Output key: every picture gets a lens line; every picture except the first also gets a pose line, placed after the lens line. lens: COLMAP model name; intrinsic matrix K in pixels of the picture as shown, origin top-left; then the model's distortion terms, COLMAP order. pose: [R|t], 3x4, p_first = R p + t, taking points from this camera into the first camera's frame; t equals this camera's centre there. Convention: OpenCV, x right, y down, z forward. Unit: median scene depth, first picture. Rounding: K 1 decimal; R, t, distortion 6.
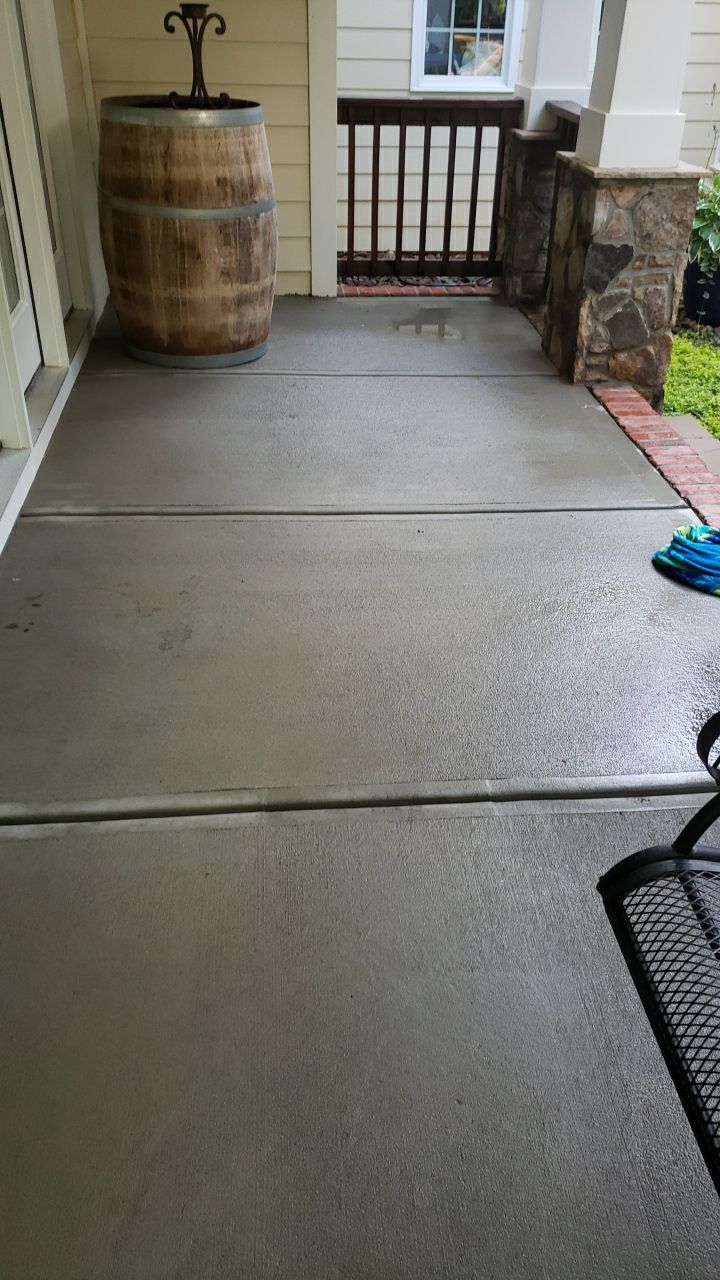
lens RADIAL K [[969.0, 0, 358.7], [0, 969.0, 640.3], [0, 0, 1]] dist [0.050685, -0.001023]
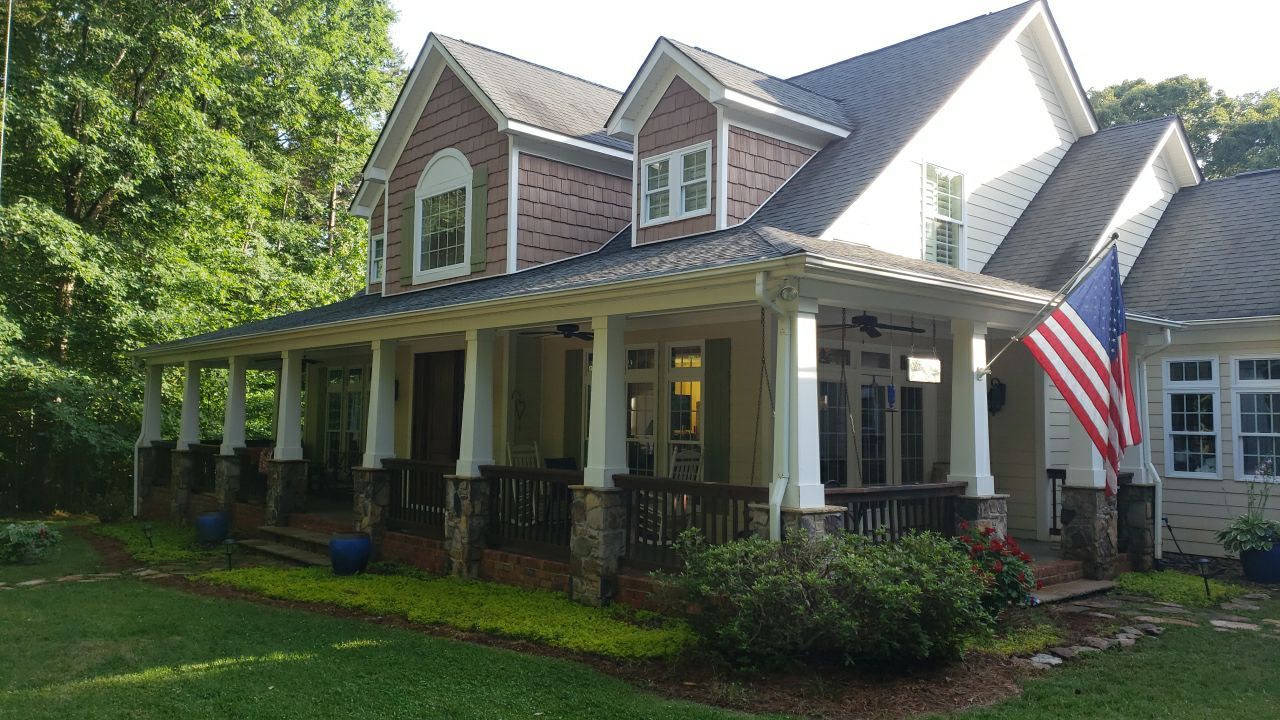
lens RADIAL K [[969.0, 0, 639.6], [0, 969.0, 361.8], [0, 0, 1]] dist [0.050685, -0.001023]
pose [[0.589403, -0.059579, -0.805639, 1.726521], [-0.447607, 0.806111, -0.387082, 0.846078], [0.672496, 0.588757, 0.448457, -1.263307]]
